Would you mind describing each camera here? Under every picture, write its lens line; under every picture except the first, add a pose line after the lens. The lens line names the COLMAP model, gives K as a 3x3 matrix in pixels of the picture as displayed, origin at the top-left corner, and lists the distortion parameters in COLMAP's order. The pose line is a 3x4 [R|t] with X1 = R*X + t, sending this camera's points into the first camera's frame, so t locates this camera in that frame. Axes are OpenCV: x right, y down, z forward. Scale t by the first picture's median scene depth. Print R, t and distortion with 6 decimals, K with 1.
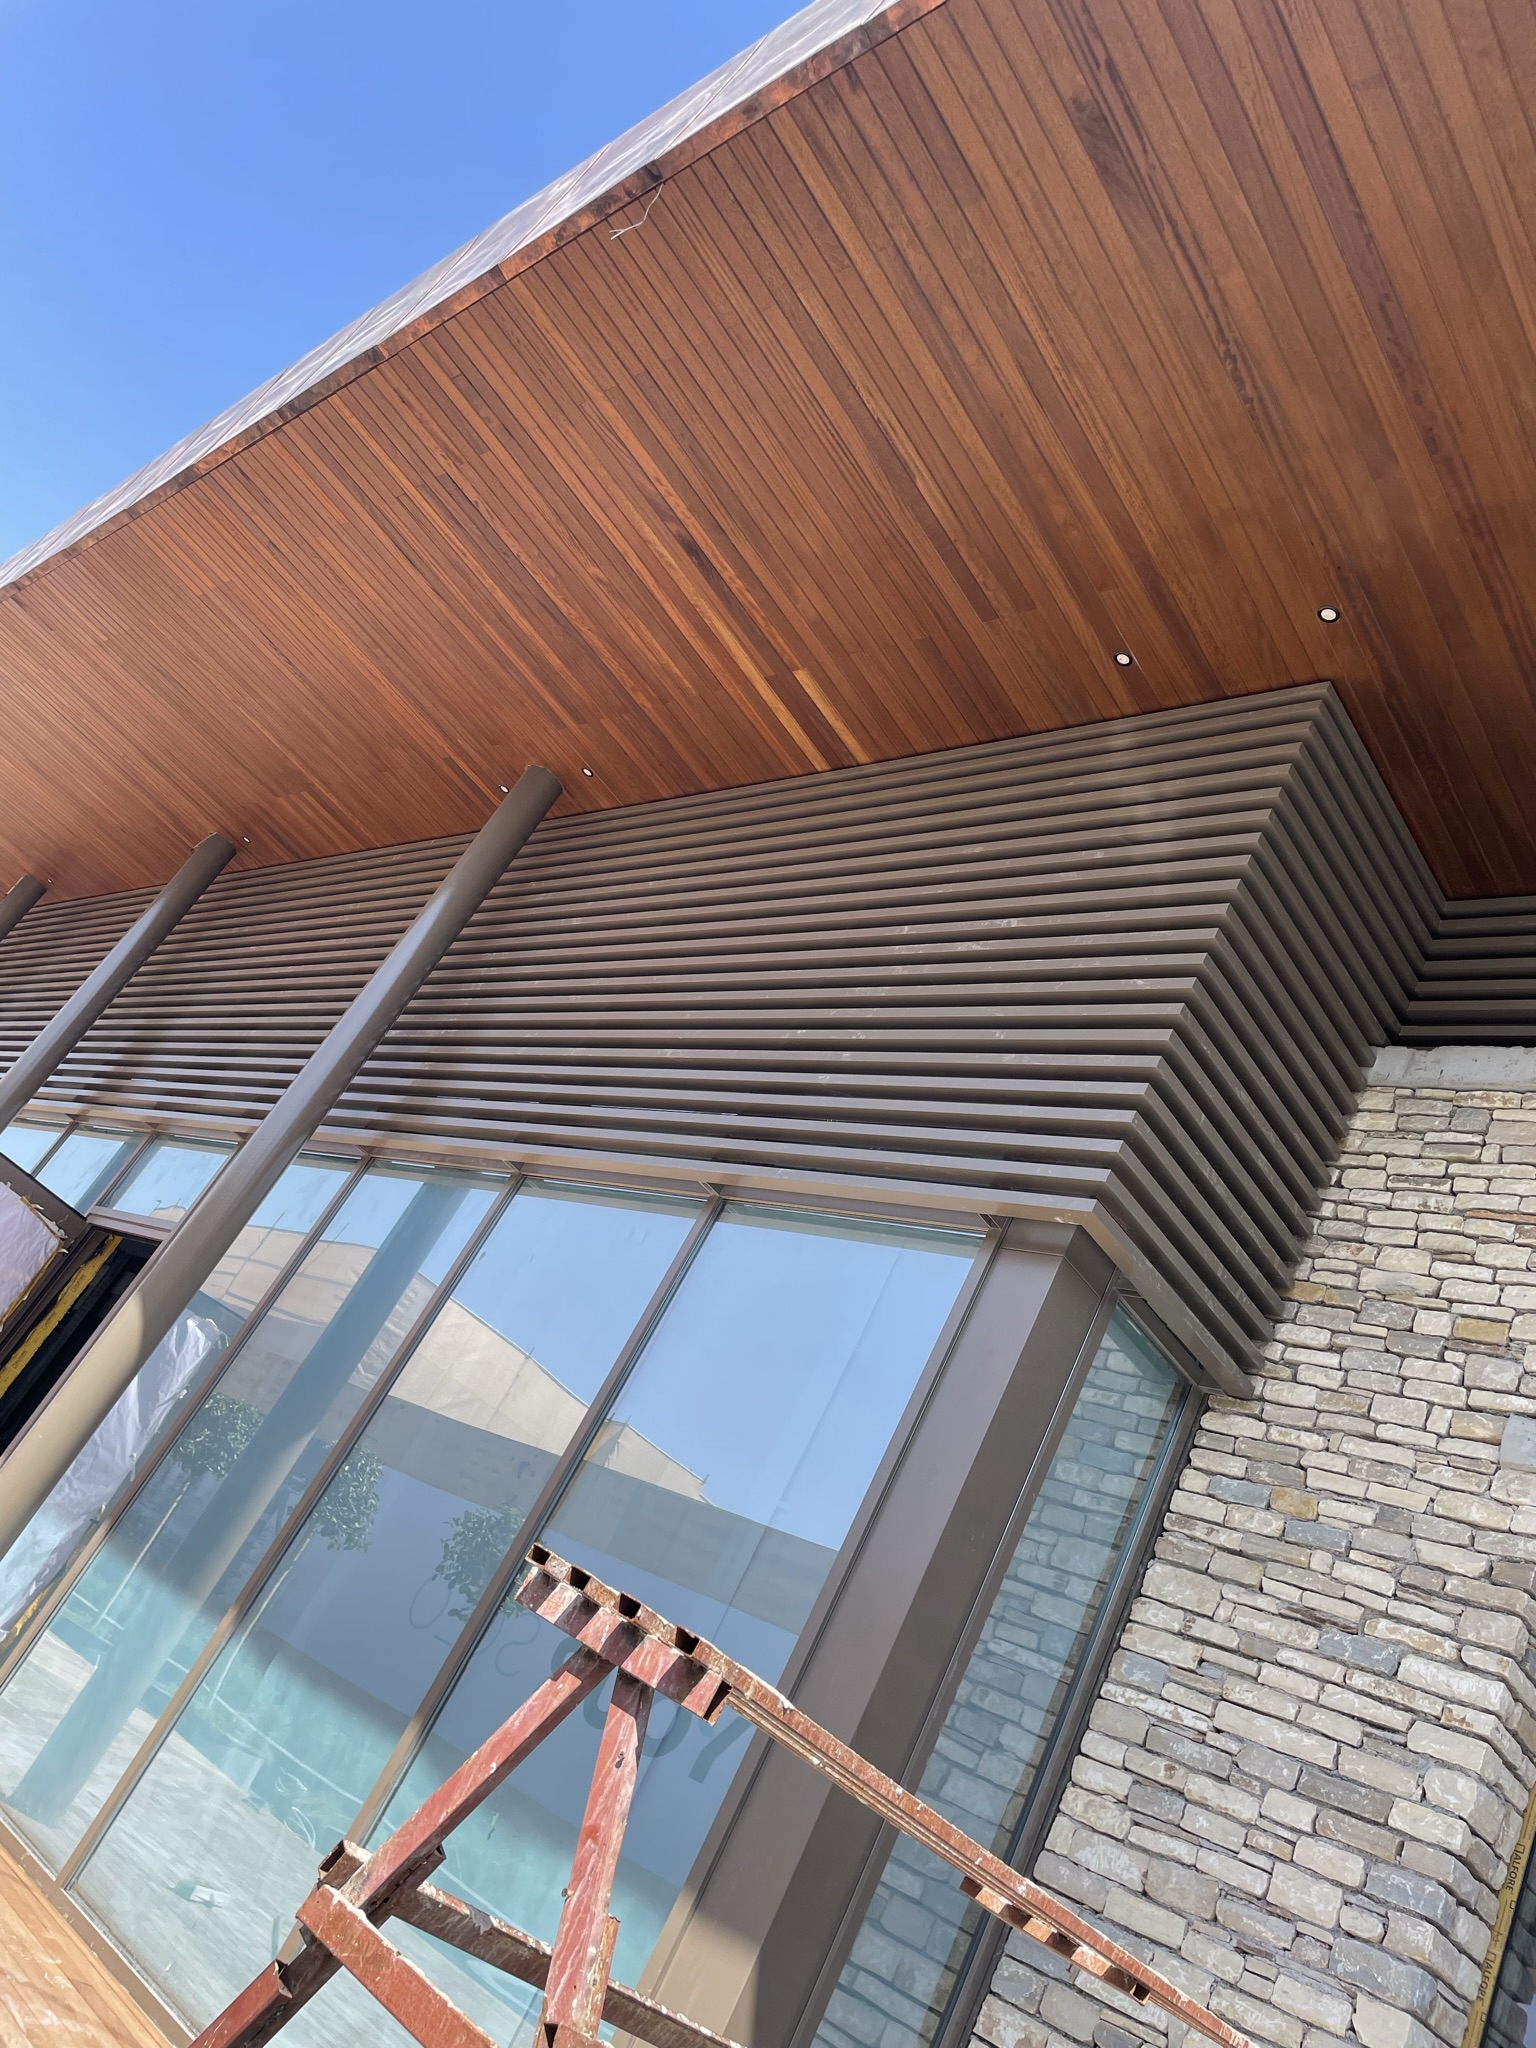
lens RADIAL K [[1547.0, 0, 768.0], [0, 1547.0, 1024.0], [0, 0, 1]] dist [0.105861, -0.139935]
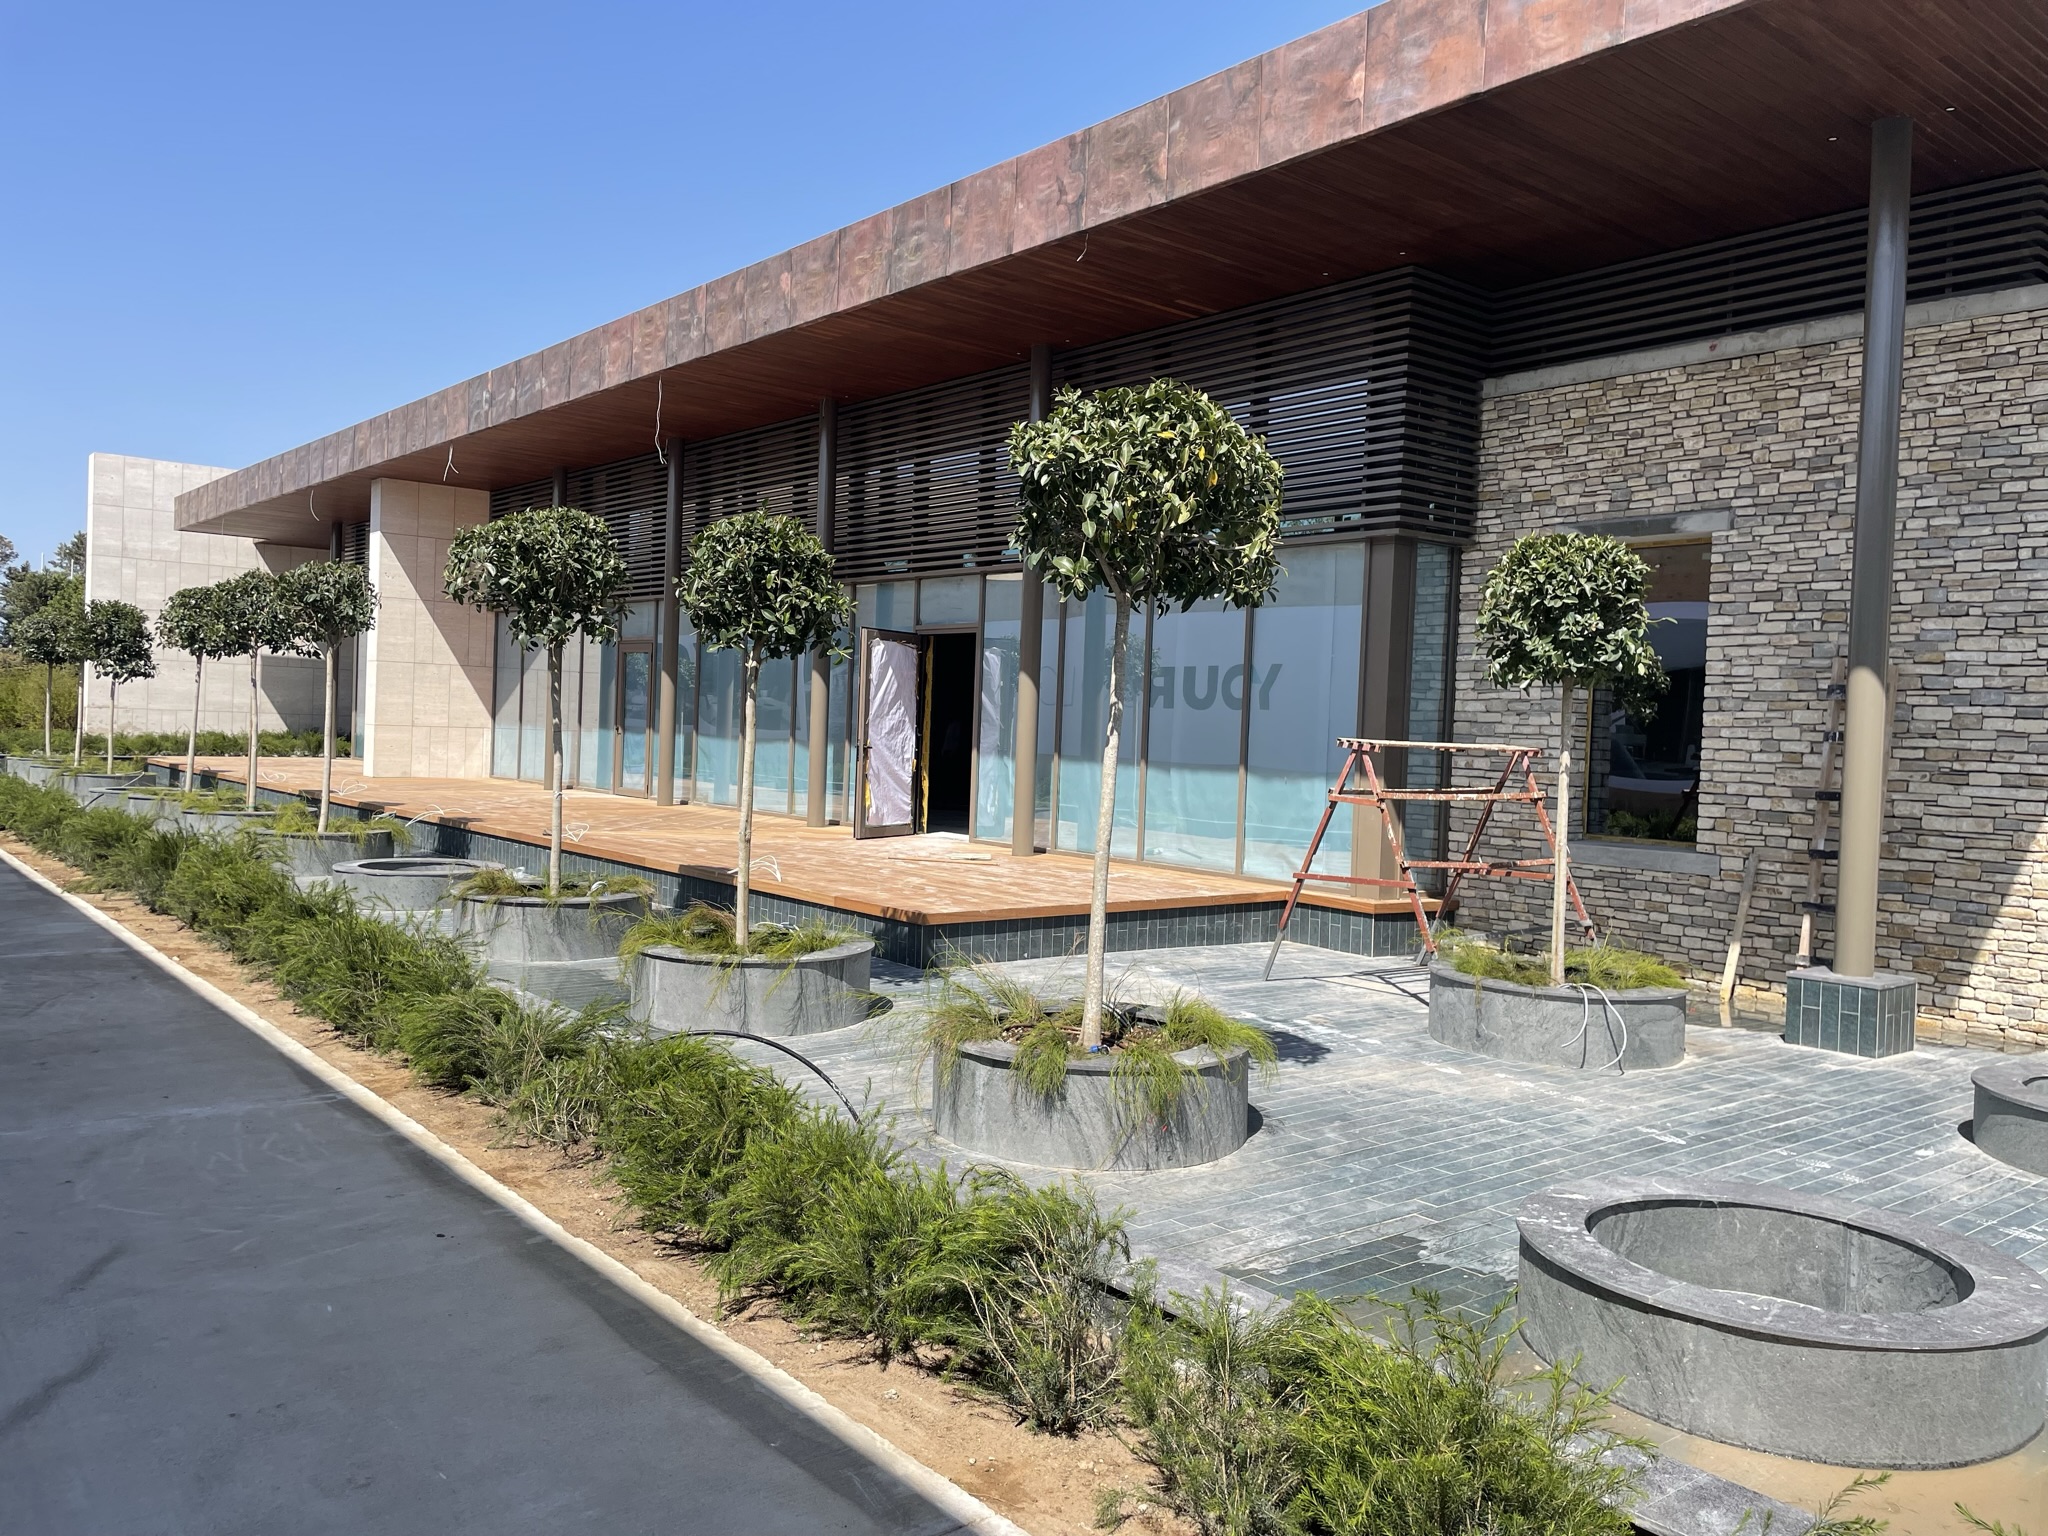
lens RADIAL K [[1538.8, 0, 1029.0], [0, 1538.8, 752.4], [0, 0, 1]] dist [0.092318, -0.120687]
pose [[0.891727, -0.419268, -0.170405, -0.082007], [0.450768, 0.789200, 0.417099, -1.001410], [-0.040393, -0.448751, 0.892744, -1.625704]]
